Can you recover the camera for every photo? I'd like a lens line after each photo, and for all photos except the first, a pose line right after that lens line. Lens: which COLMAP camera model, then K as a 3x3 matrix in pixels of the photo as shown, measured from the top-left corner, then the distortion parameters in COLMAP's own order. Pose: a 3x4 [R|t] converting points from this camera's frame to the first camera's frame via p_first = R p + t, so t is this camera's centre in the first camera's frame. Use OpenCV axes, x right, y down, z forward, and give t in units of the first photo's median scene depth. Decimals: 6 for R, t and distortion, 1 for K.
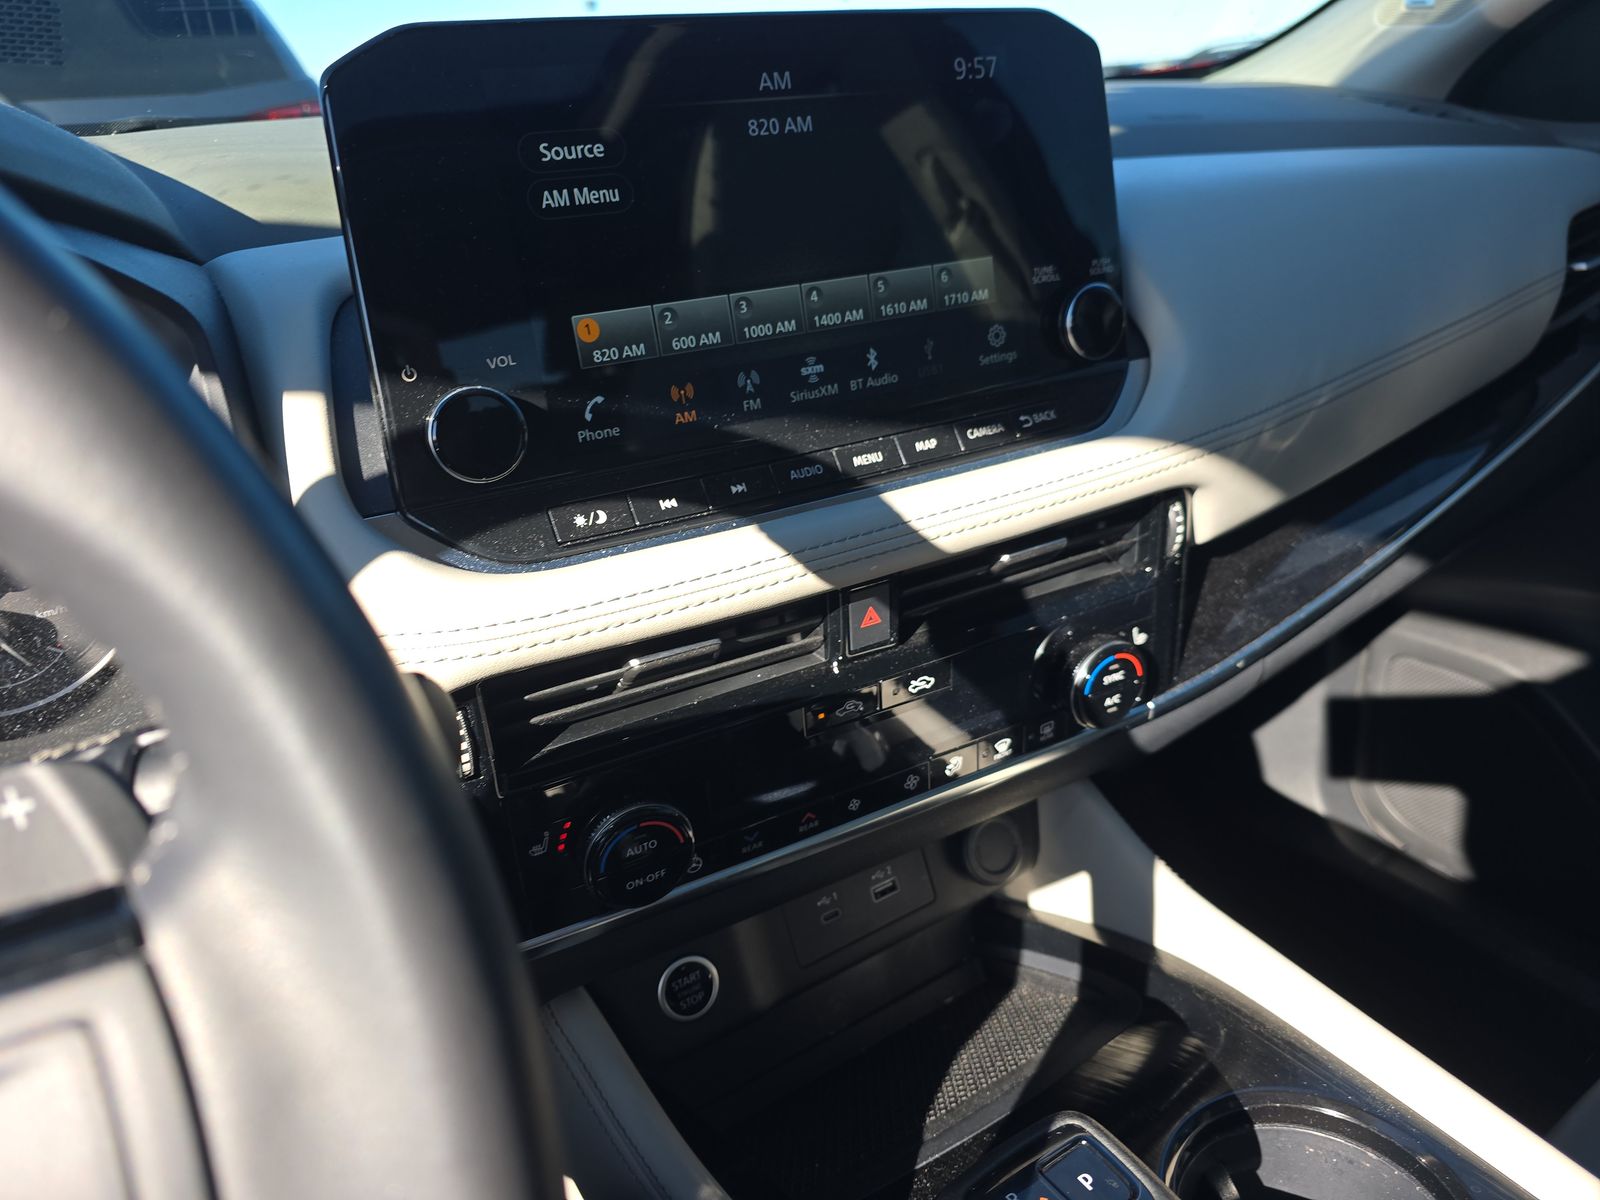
lens RADIAL K [[1059.3, 0, 800.0], [0, 1059.3, 600.0], [0, 0, 1]] dist [0.069286, -0.063854]
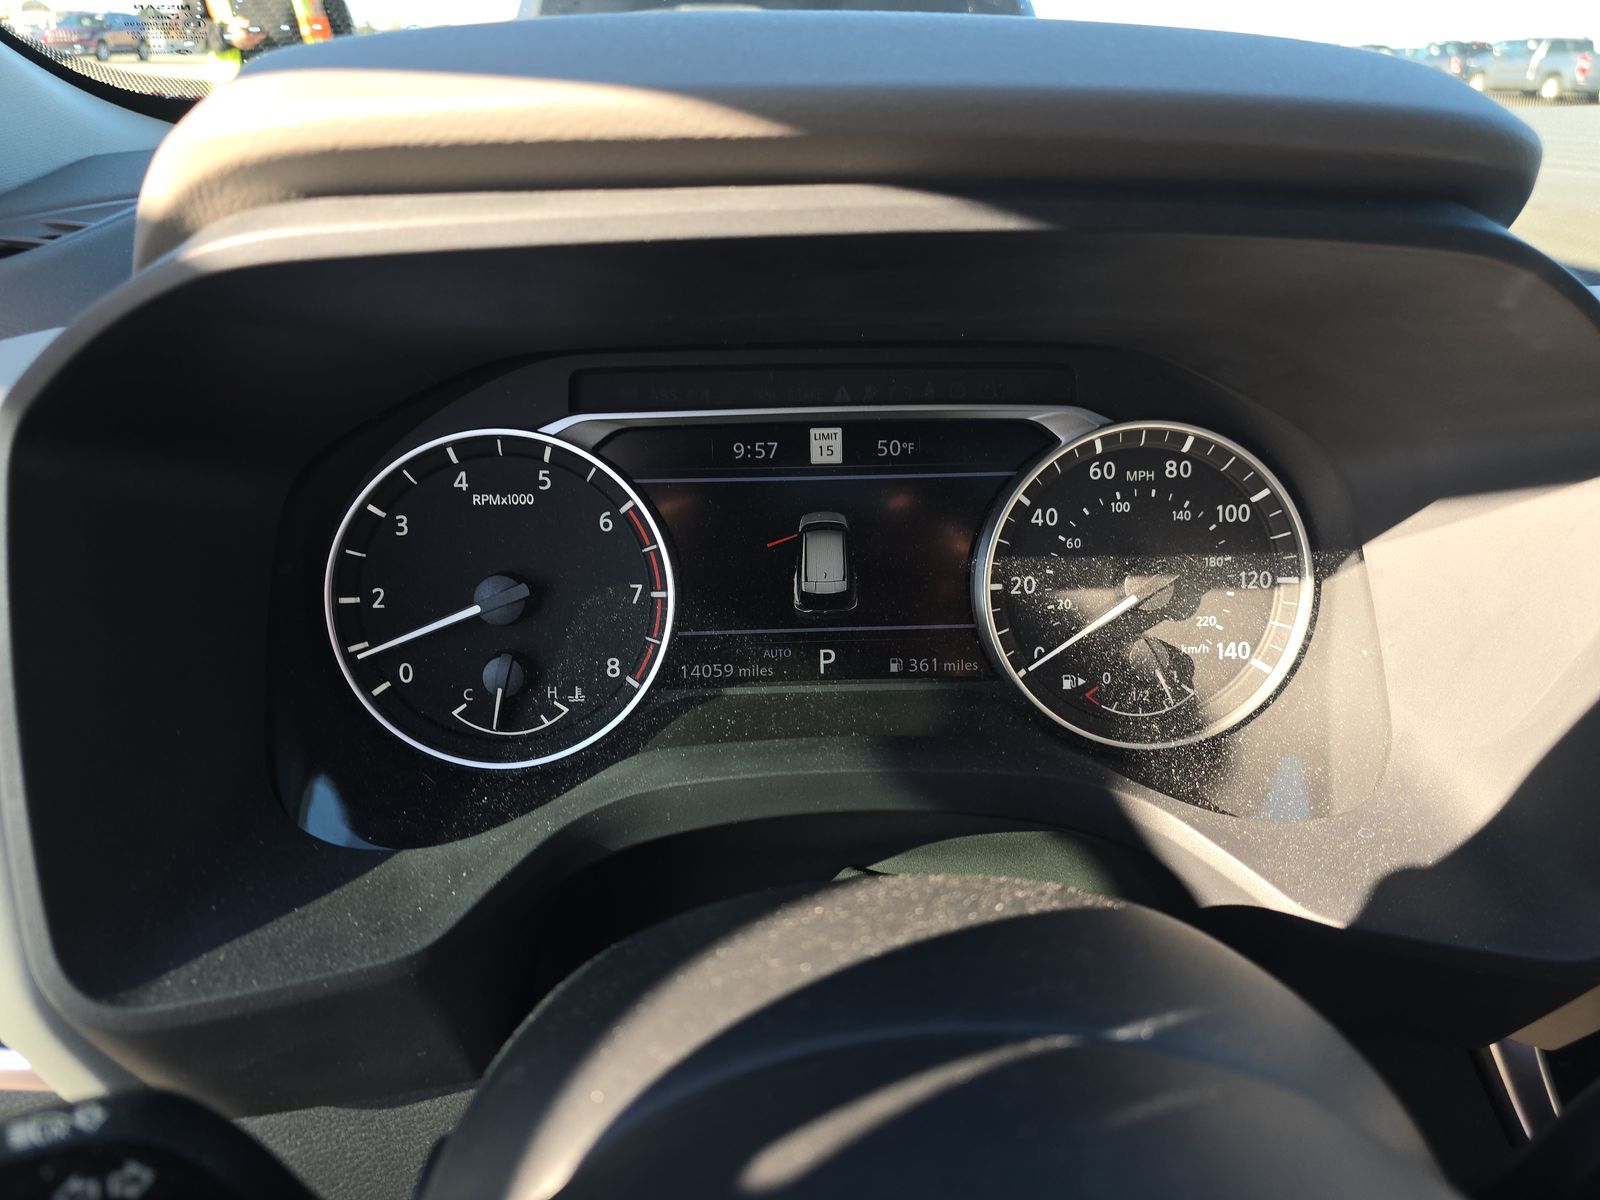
lens RADIAL K [[1059.3, 0, 800.0], [0, 1059.3, 600.0], [0, 0, 1]] dist [0.069286, -0.063854]
pose [[0.873648, 0.267683, -0.406307, -0.599387], [-0.253672, 0.963177, 0.089111, -0.024425], [0.415199, 0.025217, 0.909381, -0.010738]]
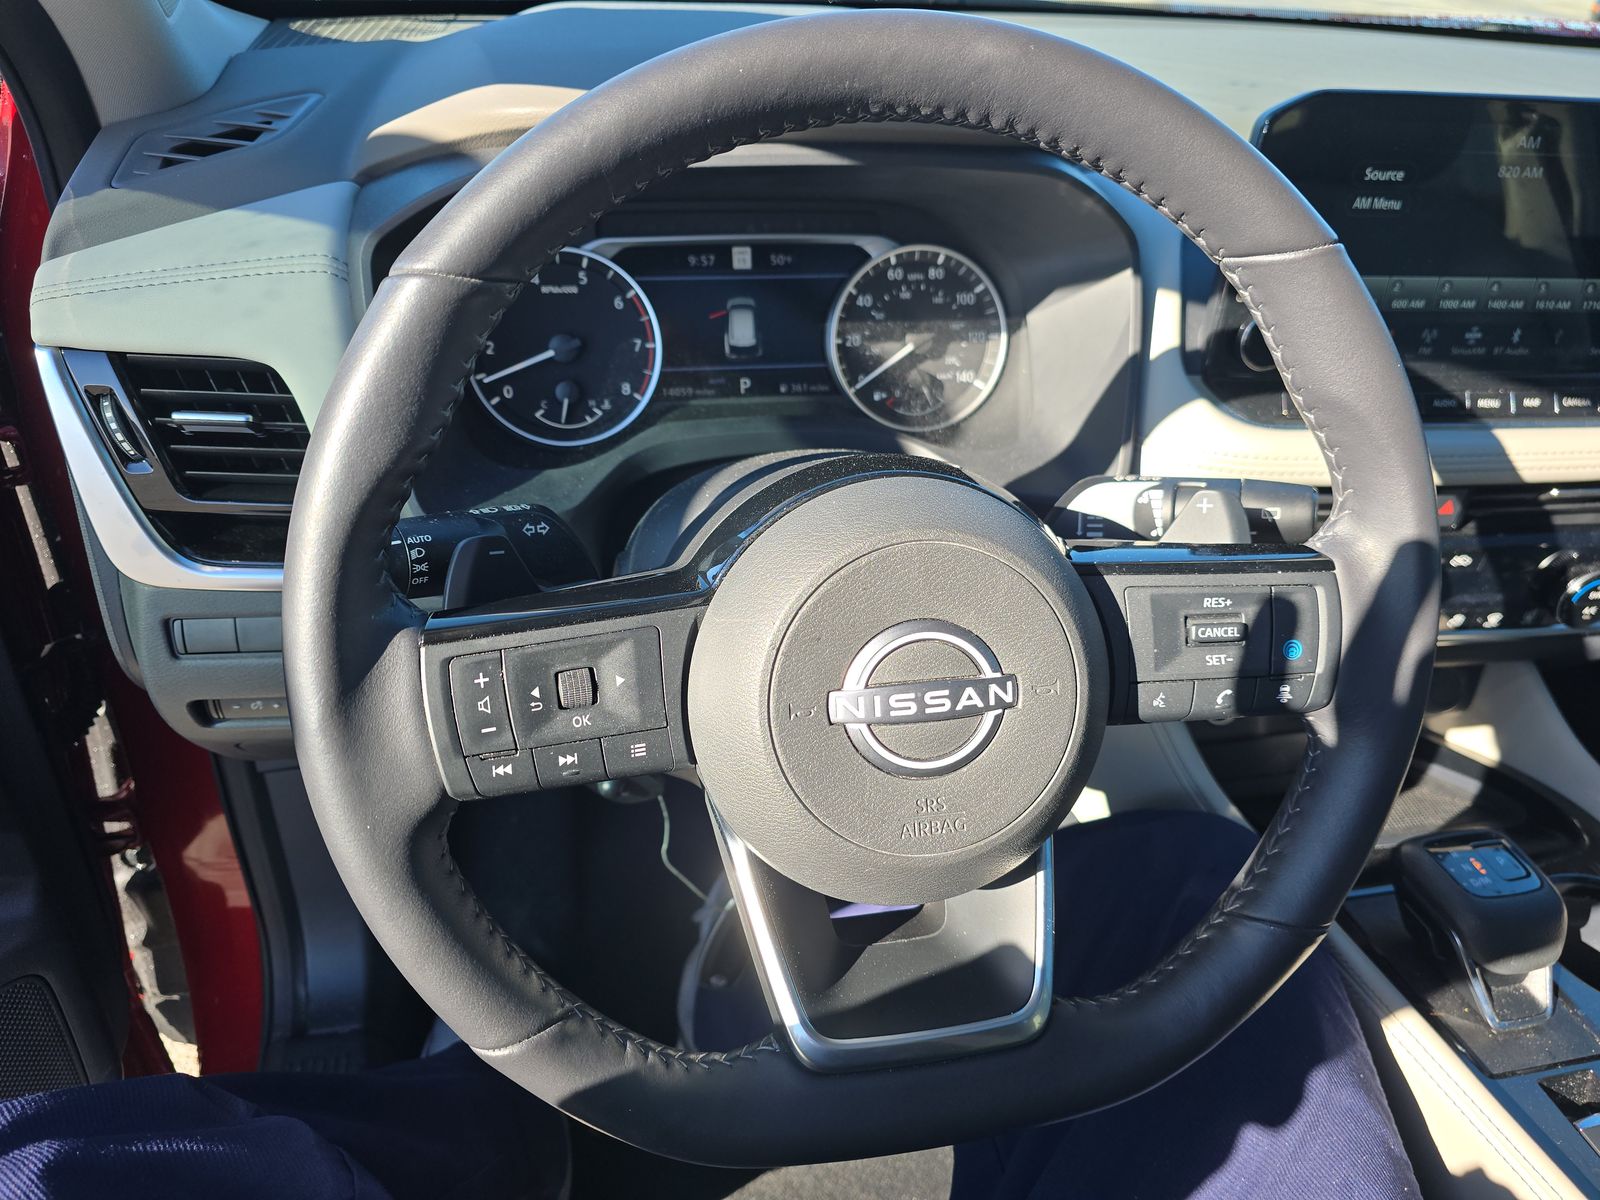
lens RADIAL K [[1075.2, 0, 801.3], [0, 1075.2, 593.7], [0, 0, 1]] dist [0.060879, -0.065207]
pose [[0.930906, 0.289893, -0.222210, -0.407677], [-0.247411, 0.947990, 0.200258, 0.049337], [0.268706, -0.131445, 0.954211, -0.723956]]
